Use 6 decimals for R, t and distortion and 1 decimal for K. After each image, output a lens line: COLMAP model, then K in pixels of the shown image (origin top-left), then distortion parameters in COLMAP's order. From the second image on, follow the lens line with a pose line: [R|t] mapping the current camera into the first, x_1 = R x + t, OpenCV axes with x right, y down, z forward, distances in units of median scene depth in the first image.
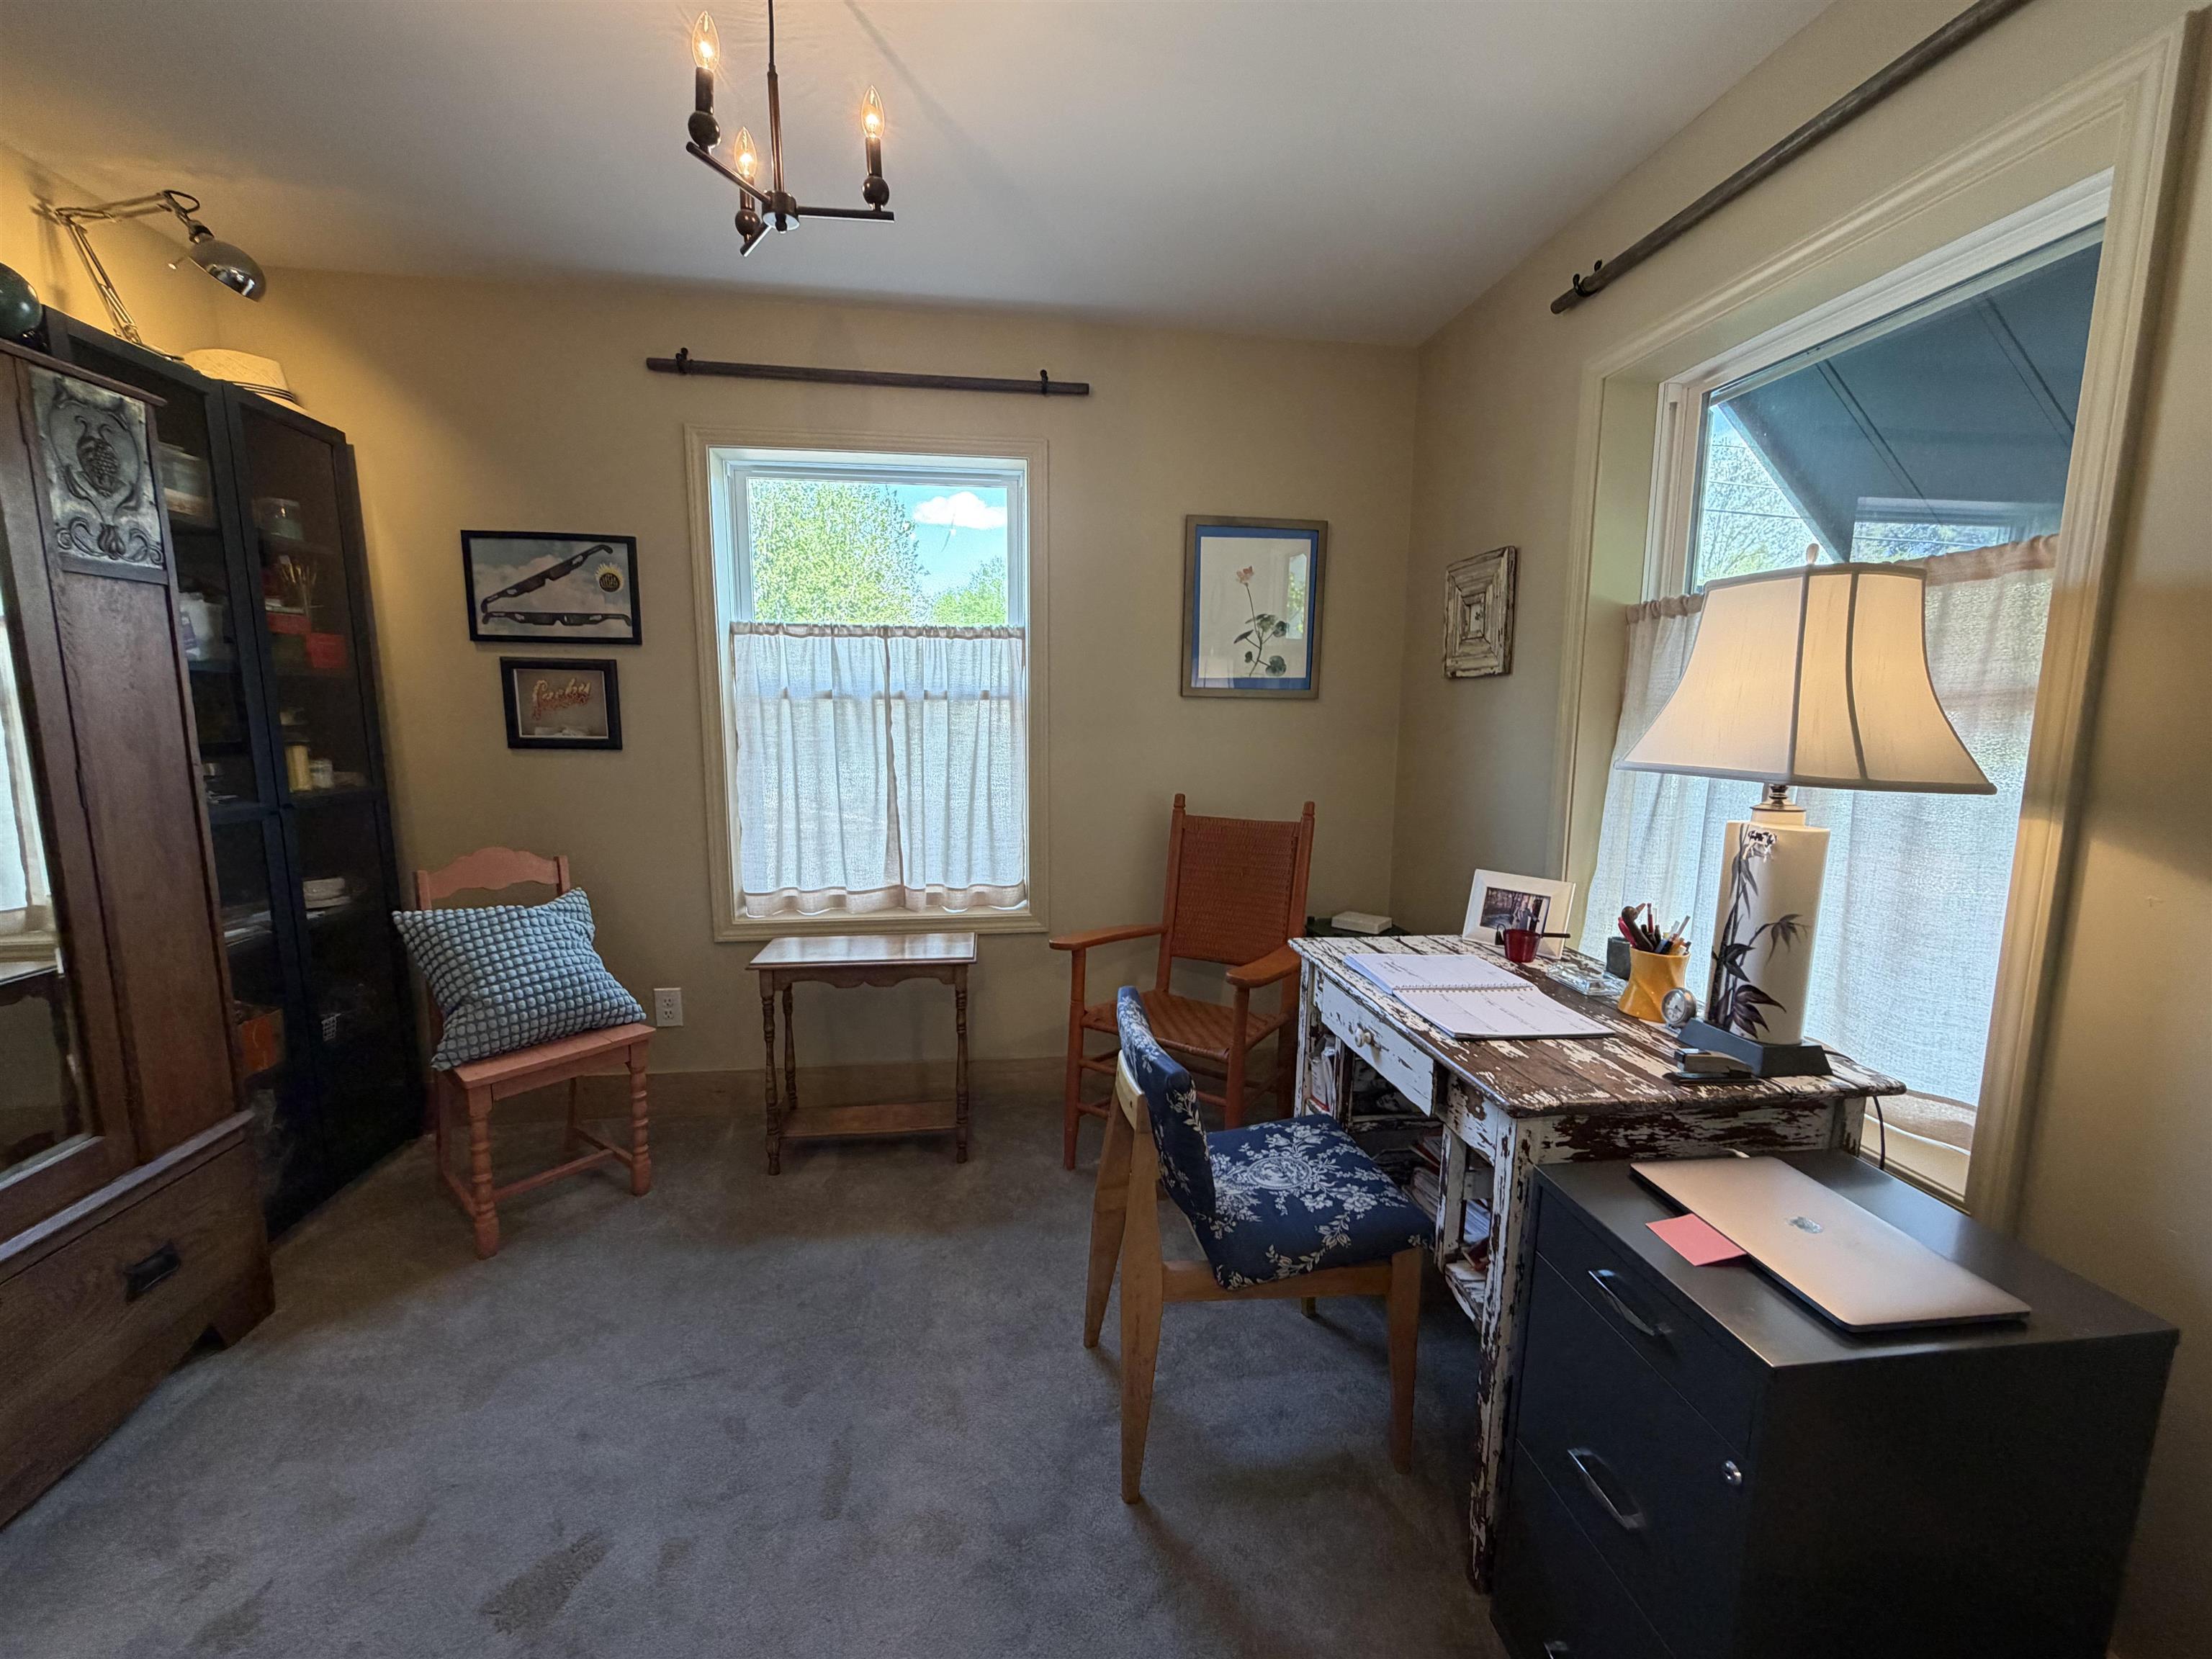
lens RADIAL K [[897.8, 0, 1126.3], [0, 897.8, 830.6], [0, 0, 1]] dist [0.002406, 0.000367]
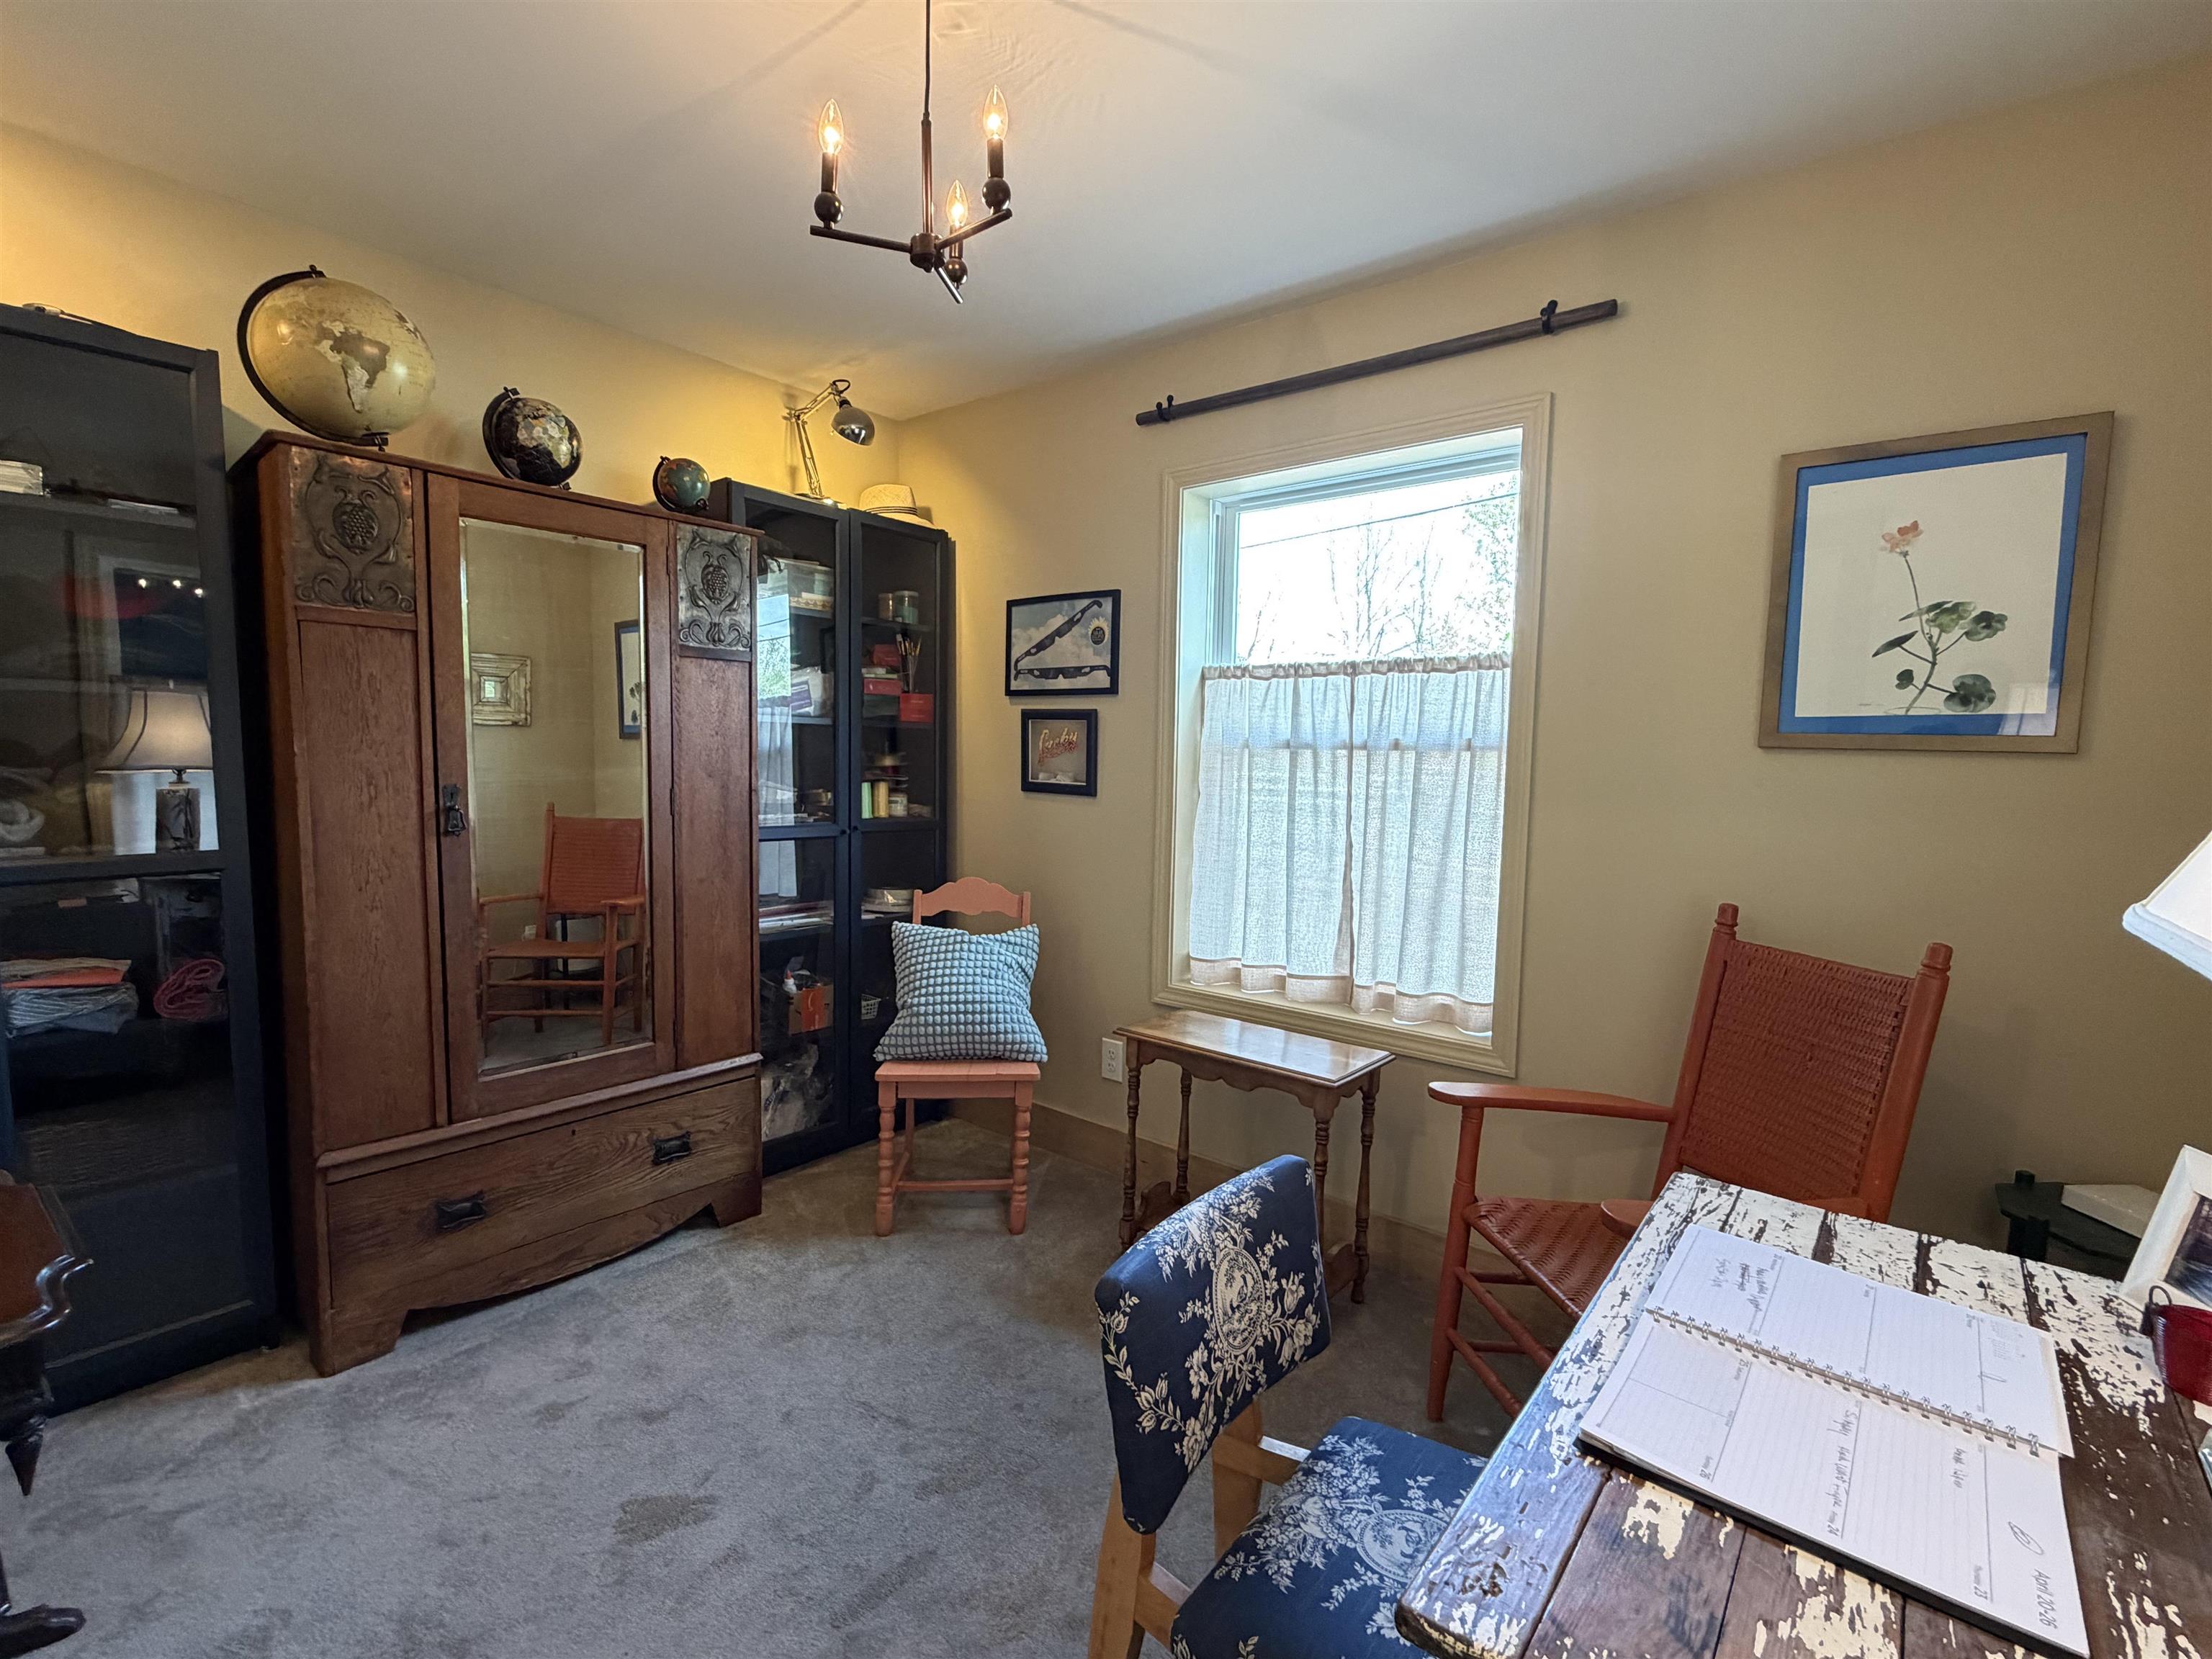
lens RADIAL K [[1030.6, 0, 1098.4], [0, 1030.6, 830.7], [0, 0, 1]] dist [0.002359, -0.001764]
pose [[0.671393, 0.063875, -0.738343, 0.375809], [-0.117825, 0.992807, -0.021251, -0.032664], [0.731675, 0.101263, 0.674090, 0.264061]]
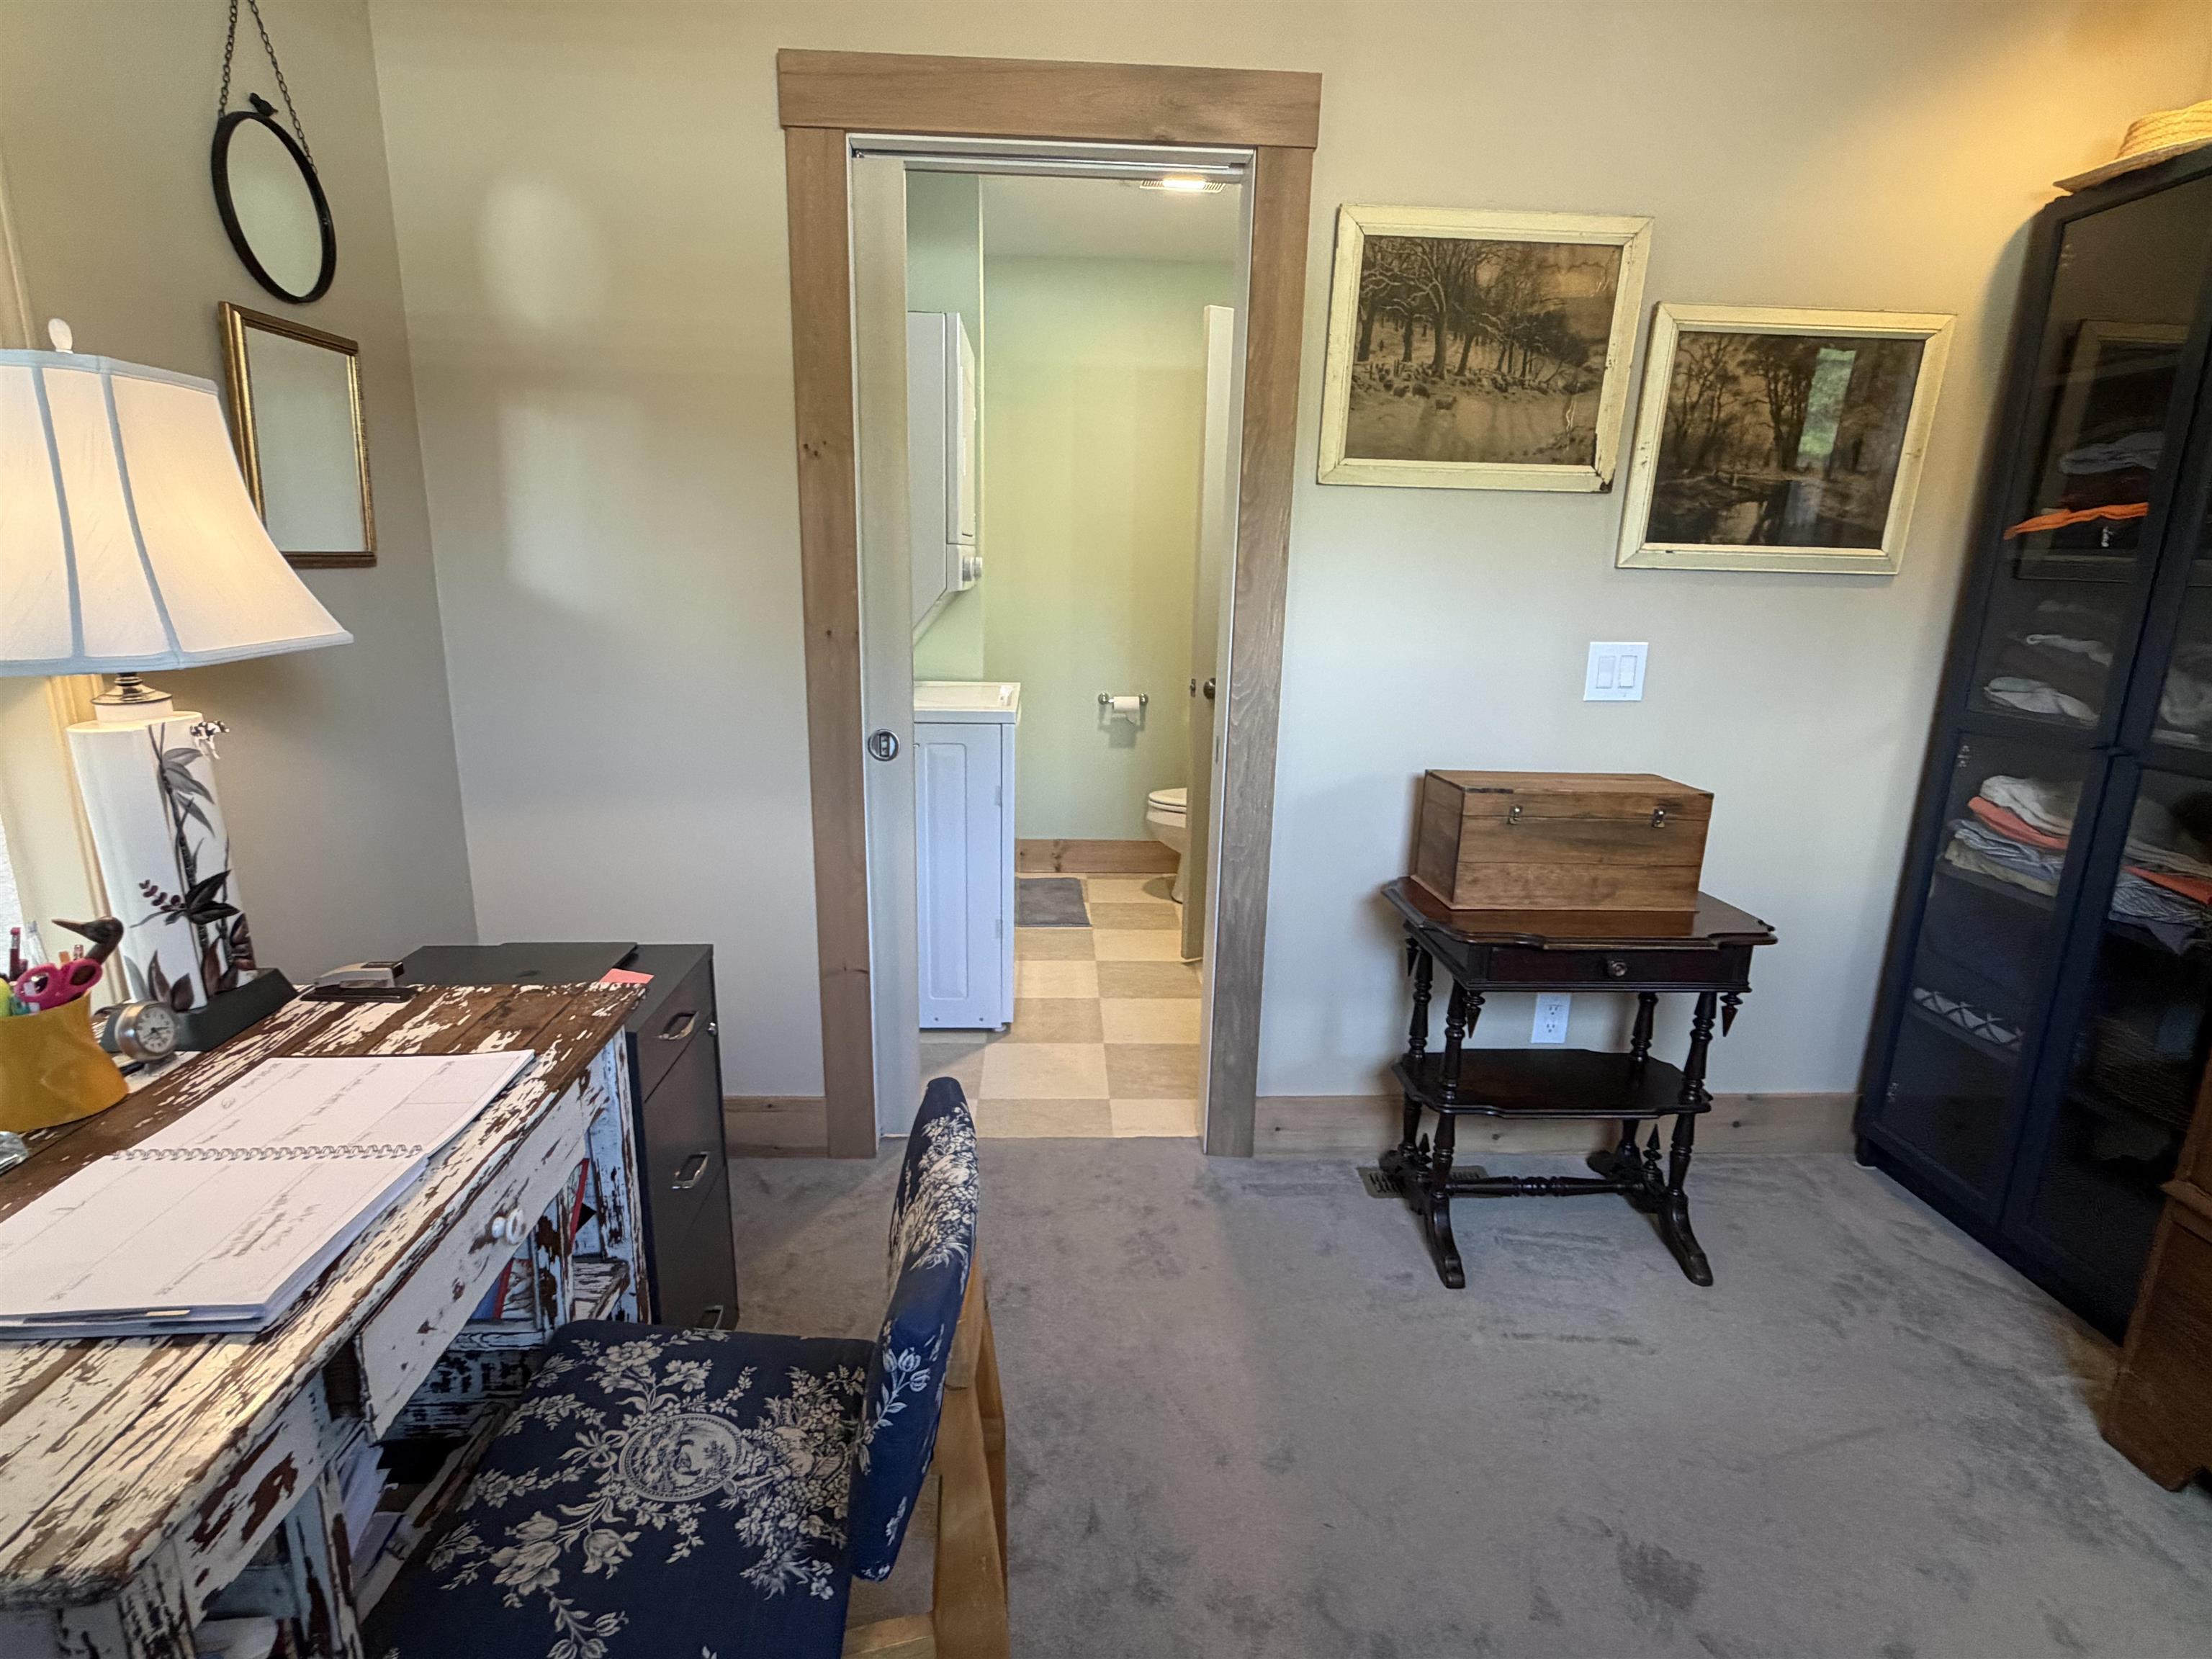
lens RADIAL K [[1173.2, 0, 1114.6], [0, 1173.2, 843.0], [0, 0, 1]] dist [-0.001377, 0.000488]
pose [[-0.993993, -0.056463, 0.093751, -0.100967], [-0.016946, 0.925712, 0.377848, -0.176149], [-0.108121, 0.373990, -0.921109, 1.118230]]
